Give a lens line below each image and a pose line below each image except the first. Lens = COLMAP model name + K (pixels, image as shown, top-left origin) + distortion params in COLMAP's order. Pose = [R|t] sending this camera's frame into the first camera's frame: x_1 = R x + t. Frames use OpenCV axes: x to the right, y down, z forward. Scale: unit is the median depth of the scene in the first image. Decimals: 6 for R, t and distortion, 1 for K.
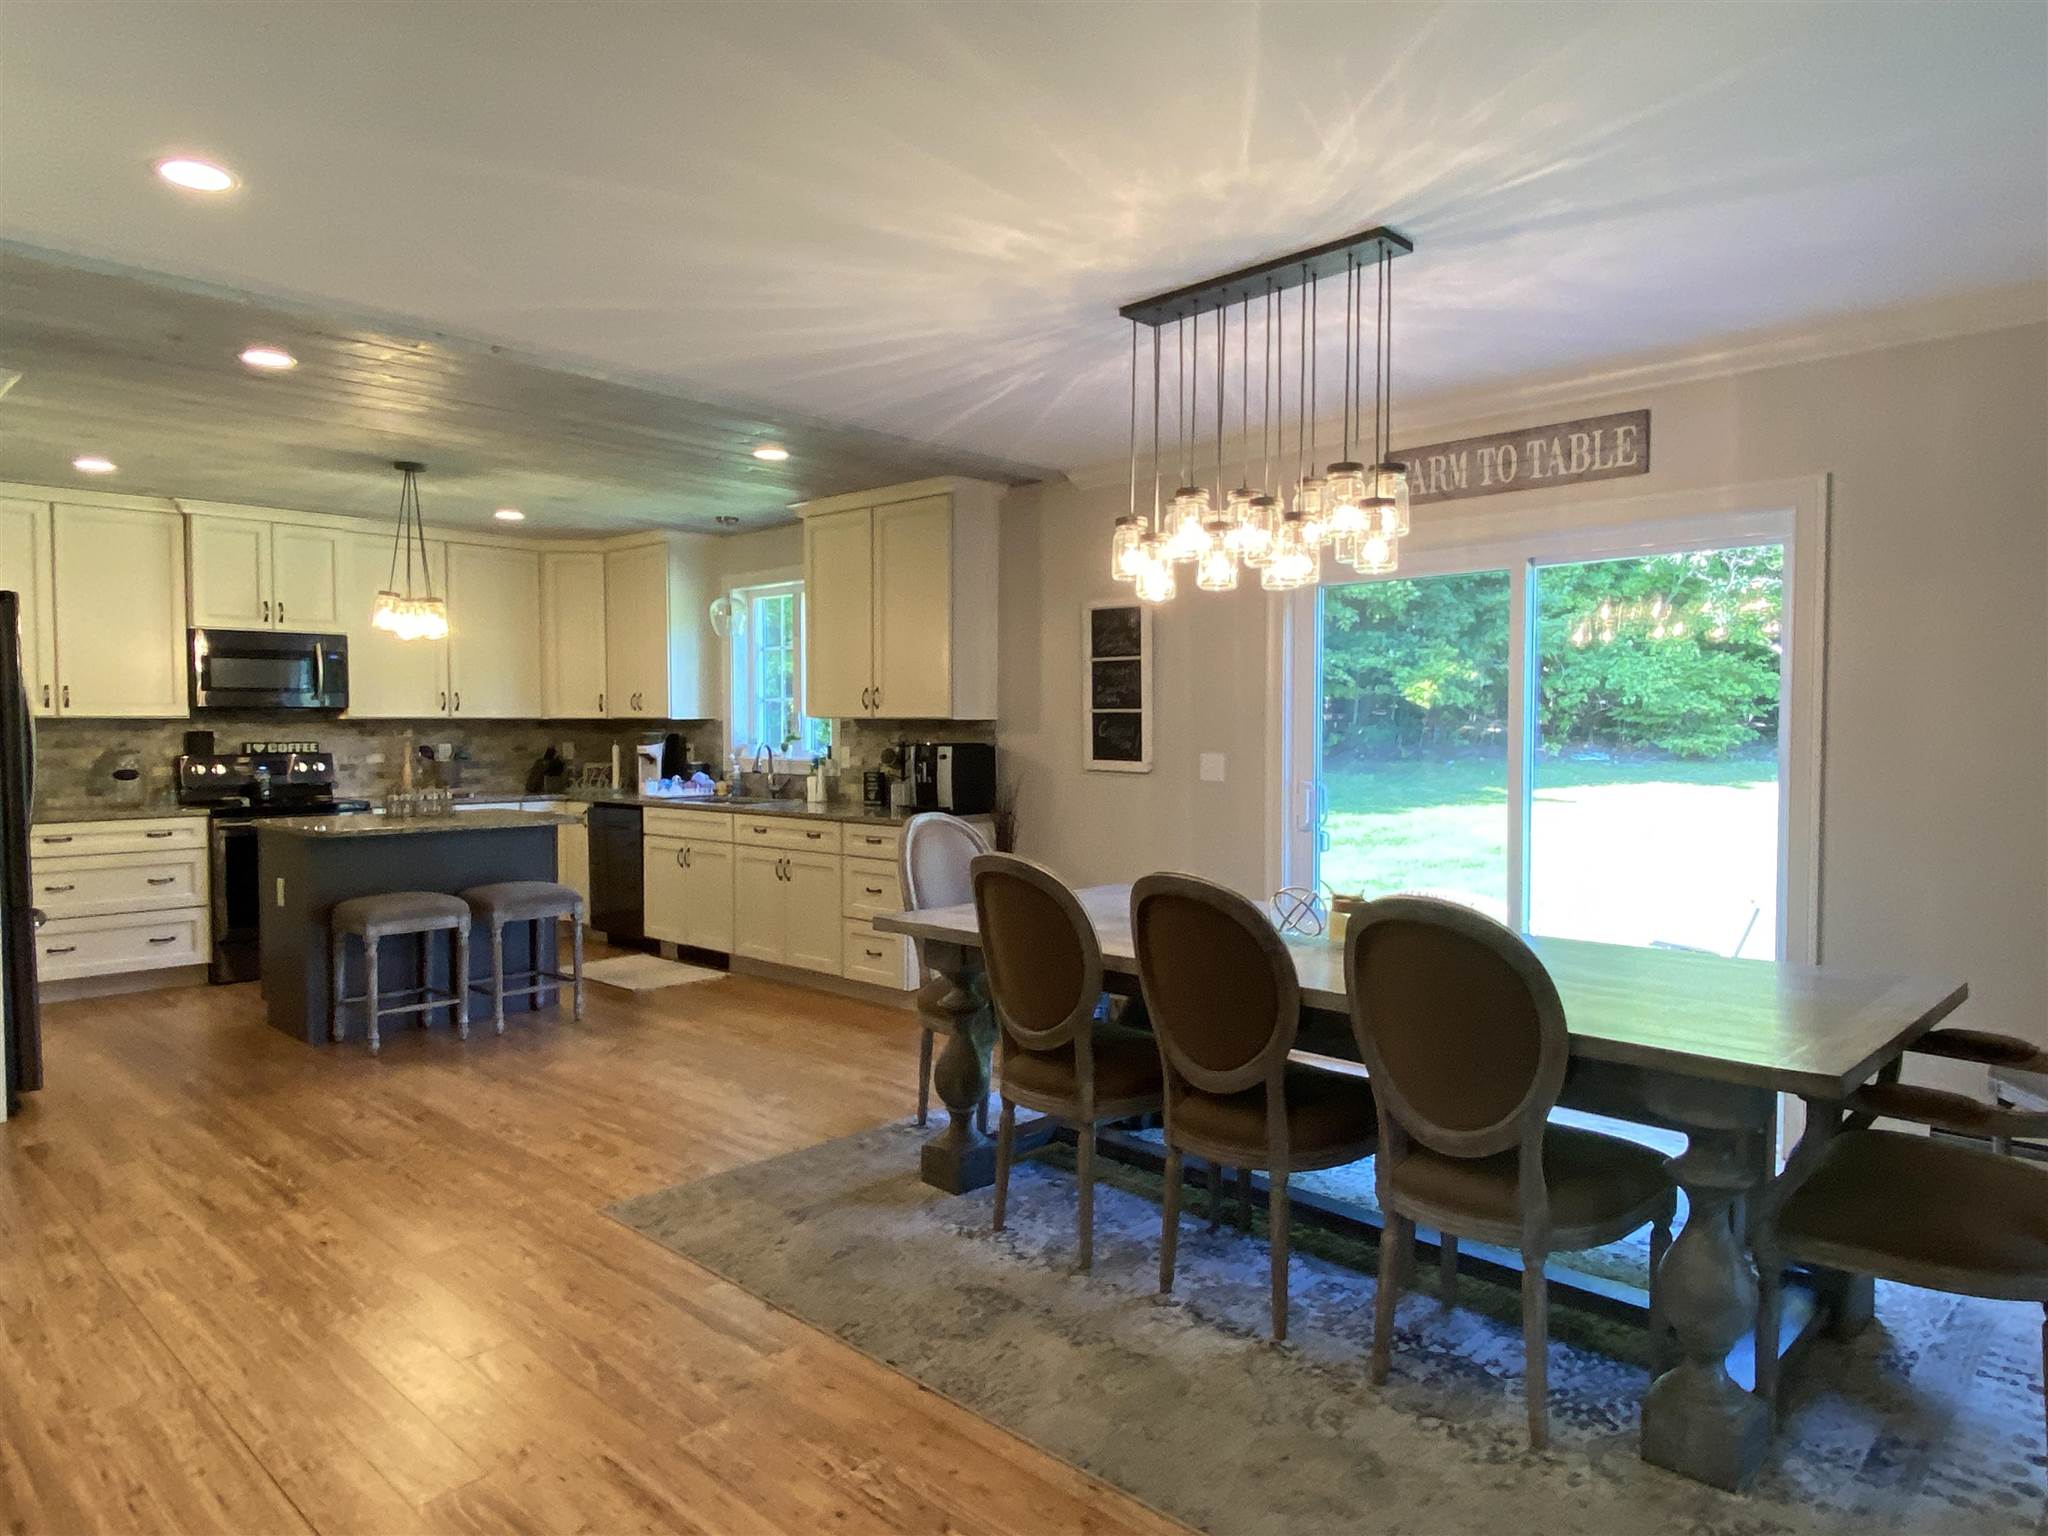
lens RADIAL K [[1293.8, 0, 1131.4], [0, 1293.8, 774.4], [0, 0, 1]] dist [-0.021569, -0.018668]
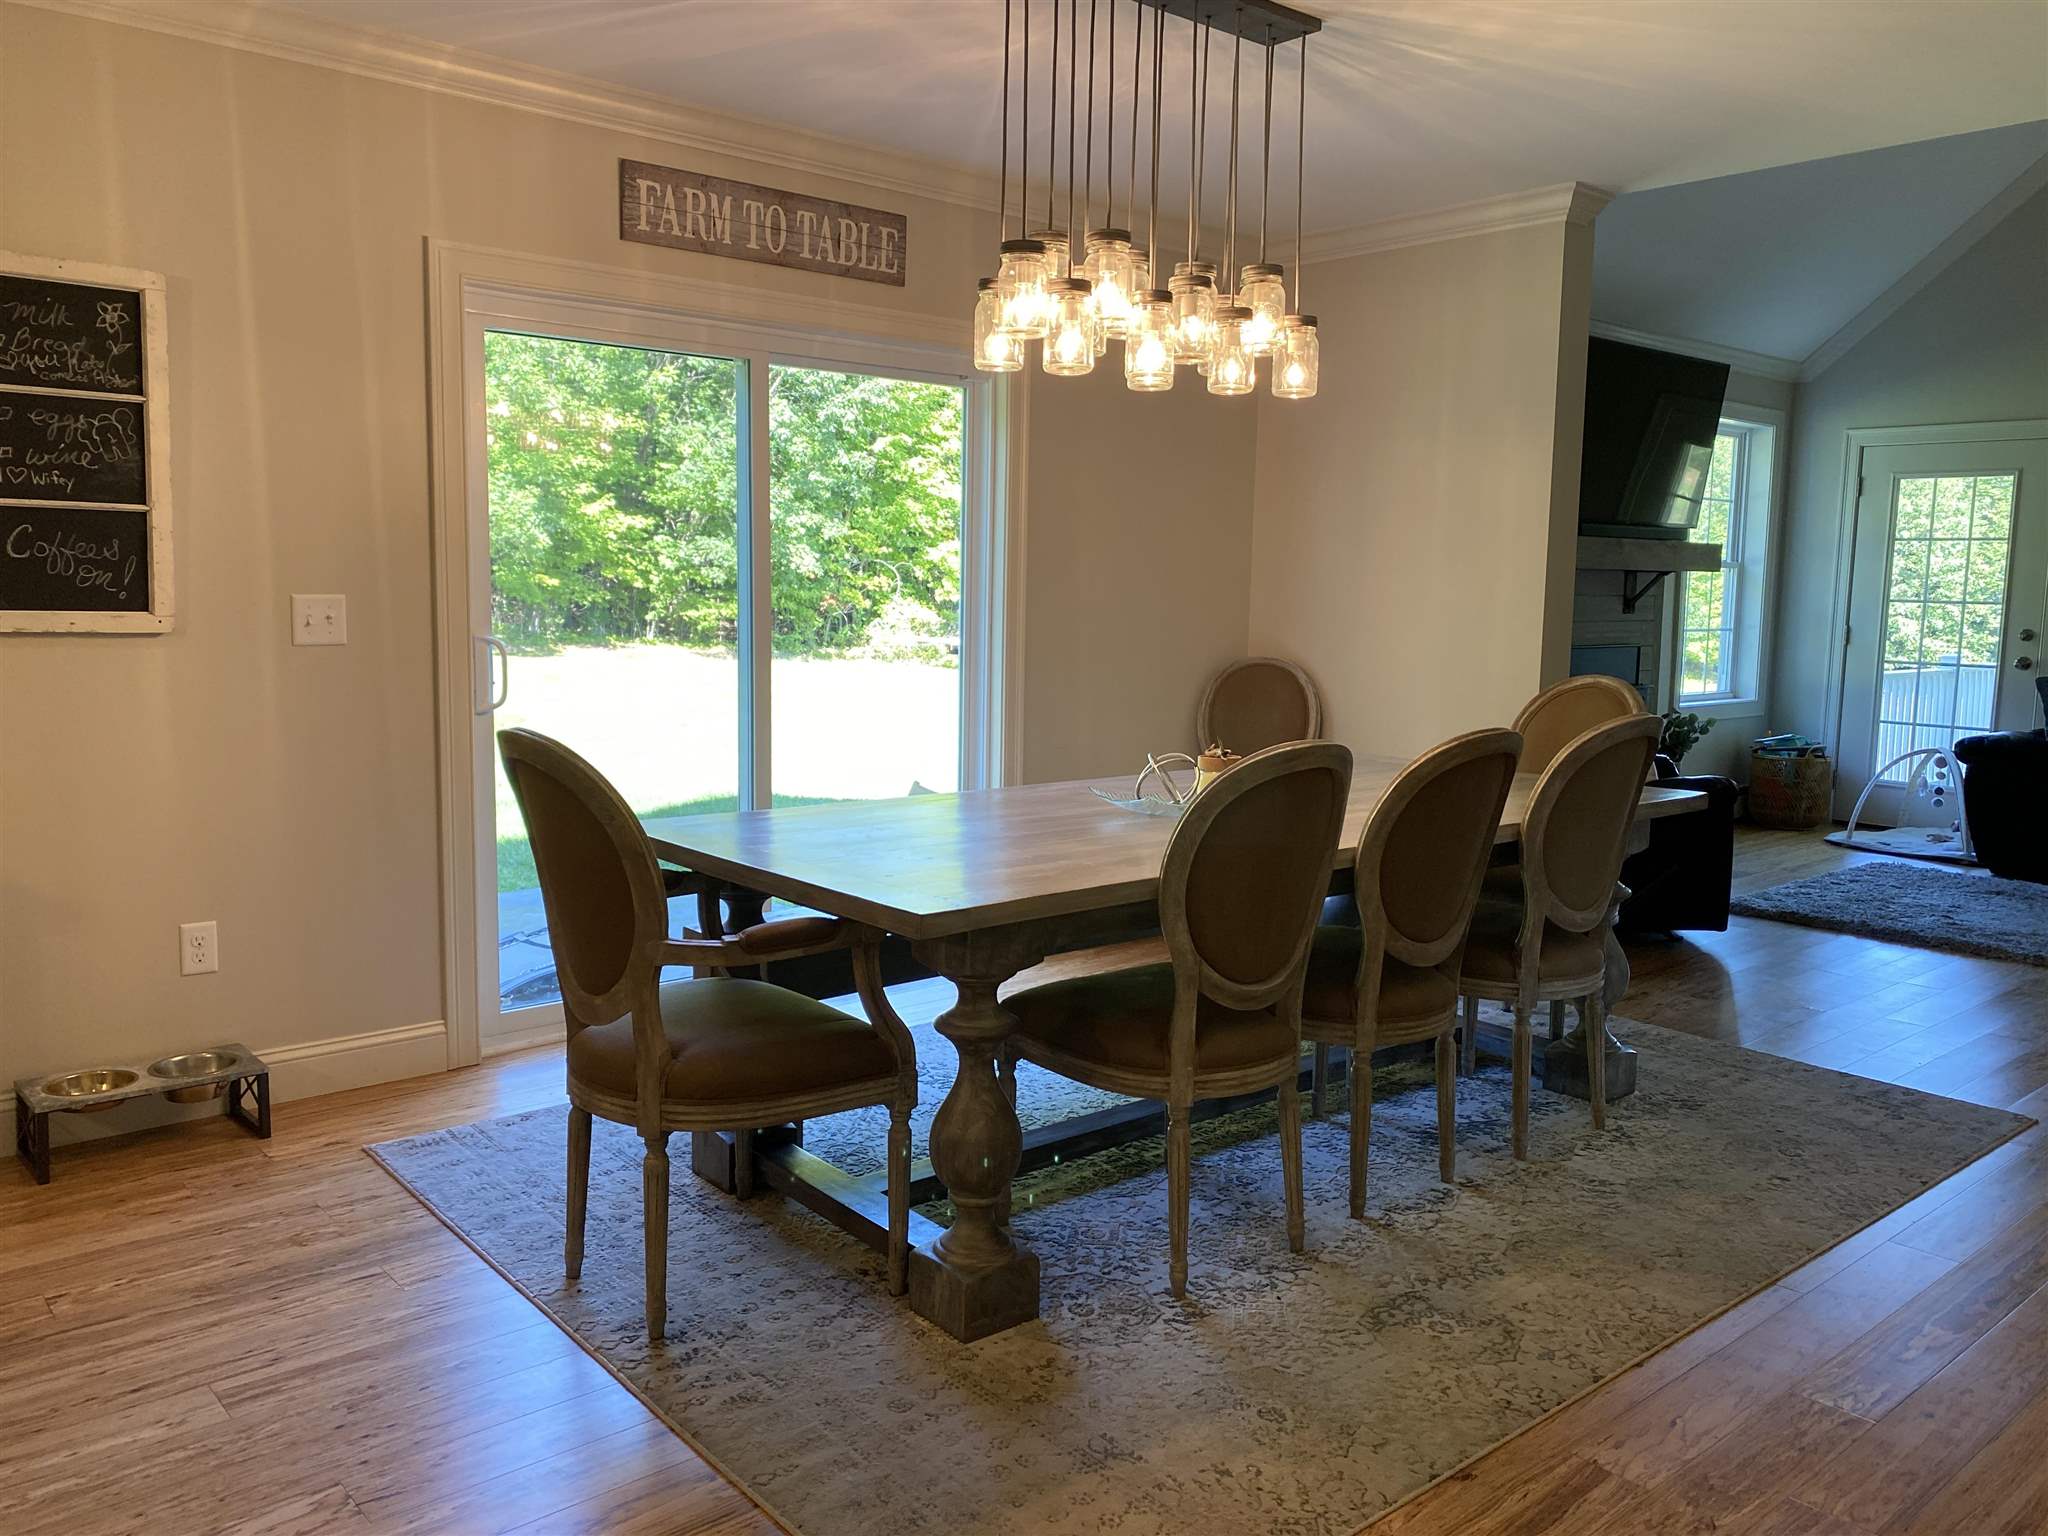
lens RADIAL K [[1510.0, 0, 1017.9], [0, 1510.0, 765.0], [0, 0, 1]] dist [-0.006287, 0.004891]
pose [[0.138747, -0.113505, 0.983802, -0.460480], [0.015095, 0.993537, 0.112500, -0.009647], [-0.990213, -0.000759, 0.139564, 0.512187]]
